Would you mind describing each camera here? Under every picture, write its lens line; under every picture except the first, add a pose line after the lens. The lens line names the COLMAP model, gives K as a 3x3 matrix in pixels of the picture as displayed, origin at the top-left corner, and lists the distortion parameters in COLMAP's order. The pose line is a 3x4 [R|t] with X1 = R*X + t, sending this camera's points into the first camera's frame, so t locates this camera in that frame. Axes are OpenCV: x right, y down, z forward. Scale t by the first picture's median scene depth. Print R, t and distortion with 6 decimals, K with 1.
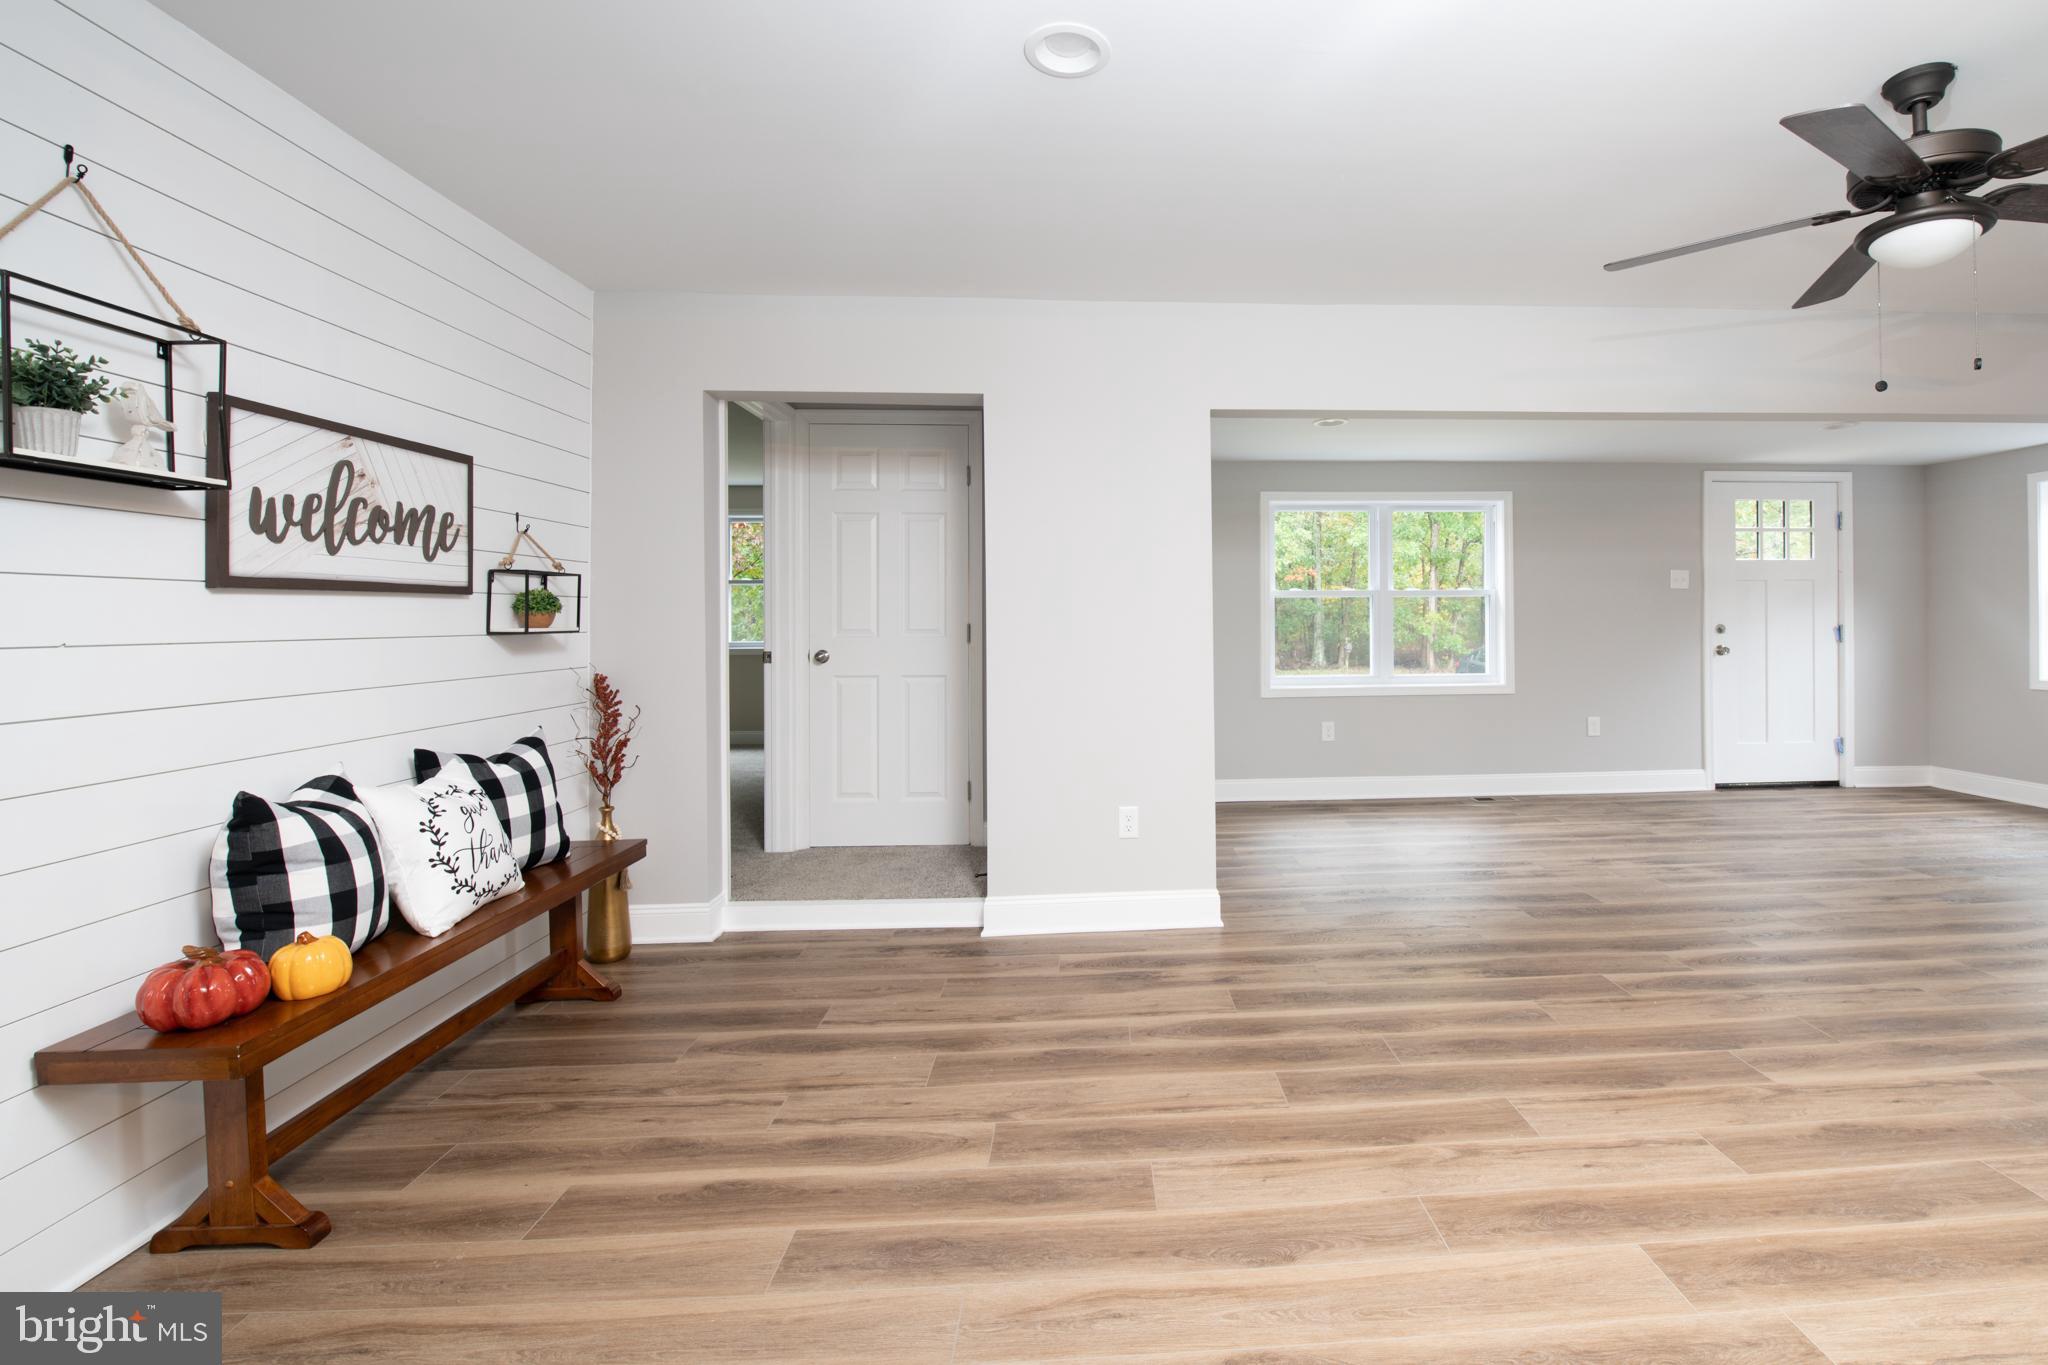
lens RADIAL K [[929.3, 0, 1142.7], [0, 929.3, 614.5], [0, 0, 1]] dist [-0.019347, -0.001500]
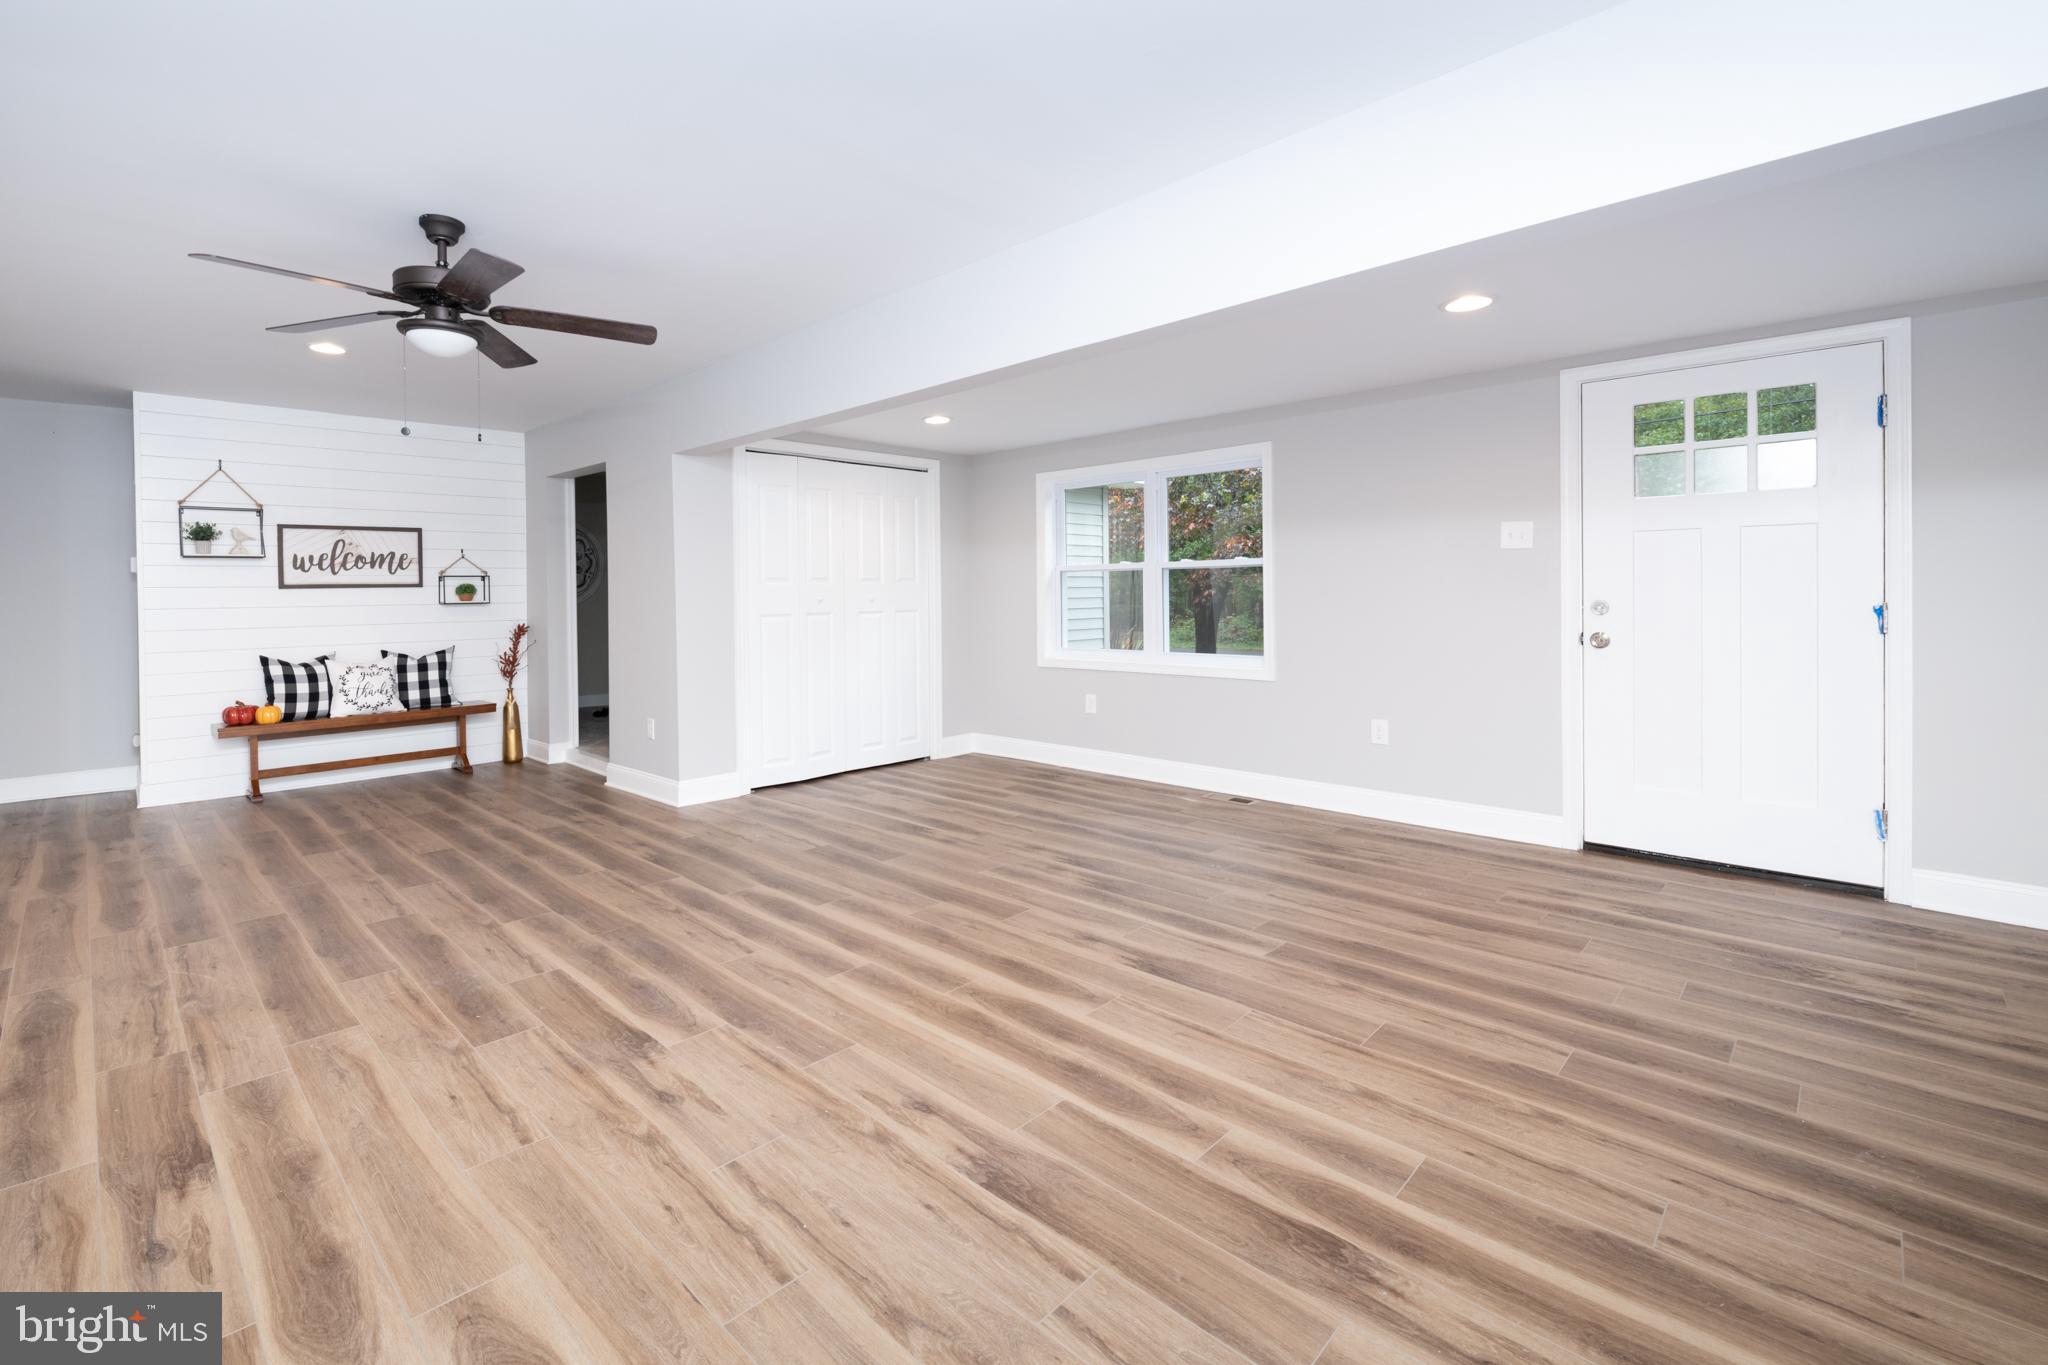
lens RADIAL K [[908.5, 0, 933.8], [0, 908.5, 599.3], [0, 0, 1]] dist [0.000083, -0.000249]
pose [[0.639069, 0.005343, -0.769131, 2.090273], [0.011471, 0.999798, 0.016477, -0.015372], [0.769064, -0.019352, 0.638879, 0.579302]]
